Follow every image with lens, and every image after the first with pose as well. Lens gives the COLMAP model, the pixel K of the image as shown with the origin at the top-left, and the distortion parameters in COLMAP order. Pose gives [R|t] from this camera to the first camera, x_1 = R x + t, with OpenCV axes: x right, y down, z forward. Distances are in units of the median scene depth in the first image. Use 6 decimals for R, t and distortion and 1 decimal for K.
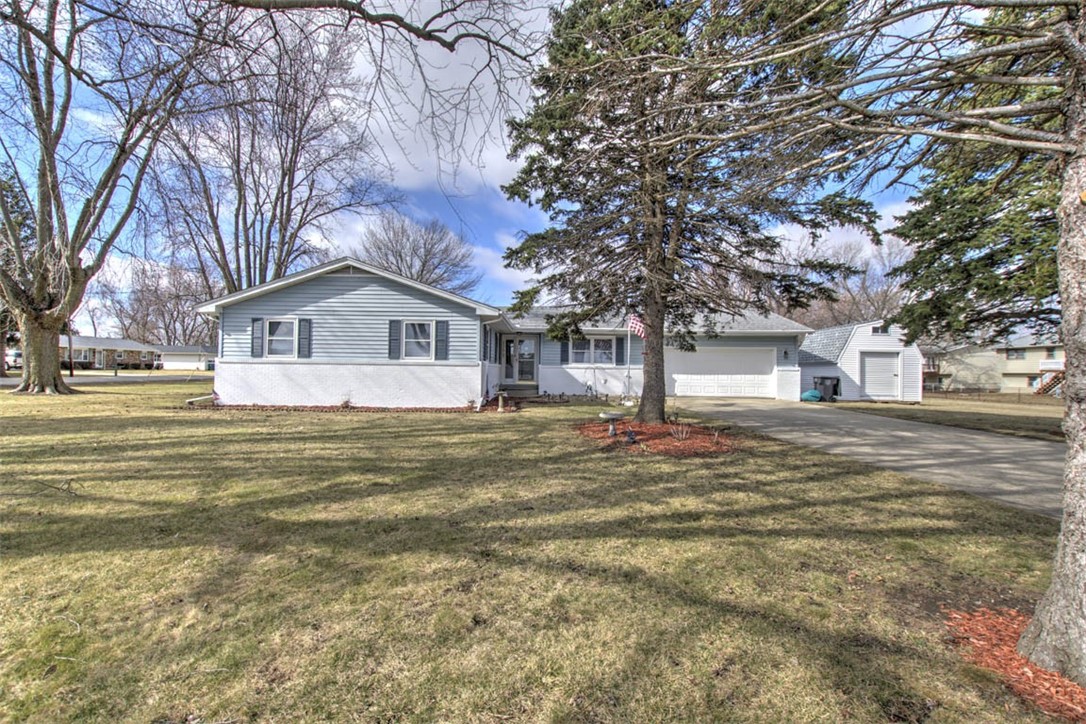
lens RADIAL K [[469.5, 0, 541.3], [0, 469.5, 361.4], [0, 0, 1]] dist [0.000472, -0.000050]
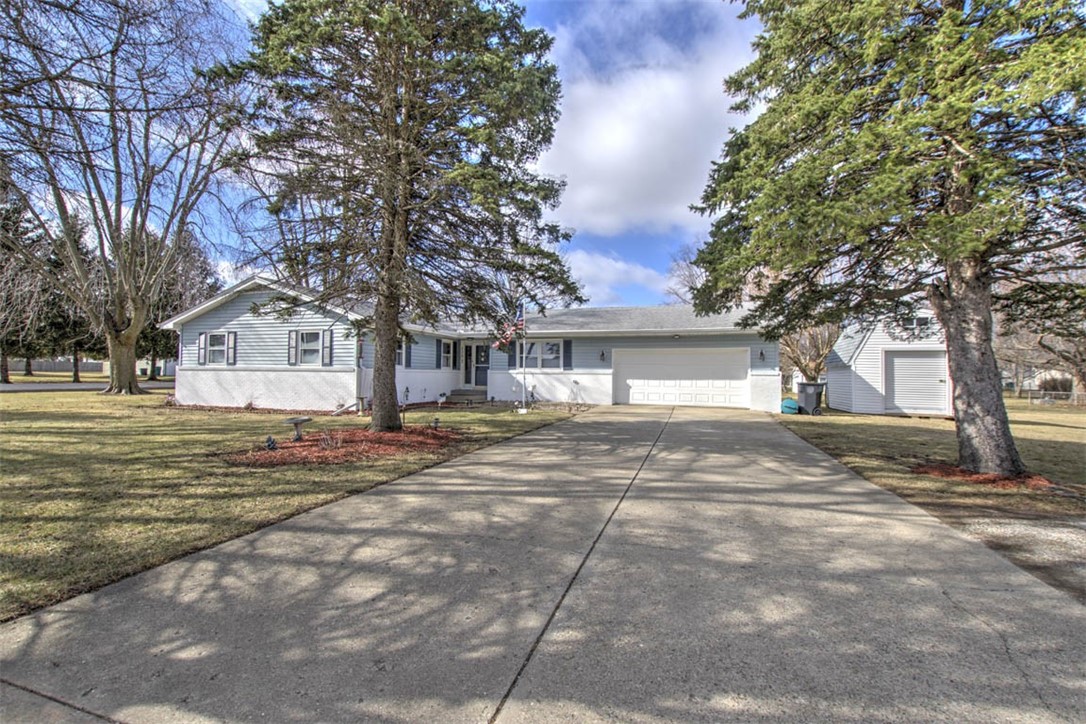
lens RADIAL K [[469.5, 0, 542.5], [0, 469.5, 363.1], [0, 0, 1]] dist [0.000472, -0.000050]
pose [[0.948422, -0.011107, -0.316815, 0.418073], [0.007482, 0.999892, -0.012653, 0.005854], [0.316922, 0.009630, 0.948403, 0.102983]]
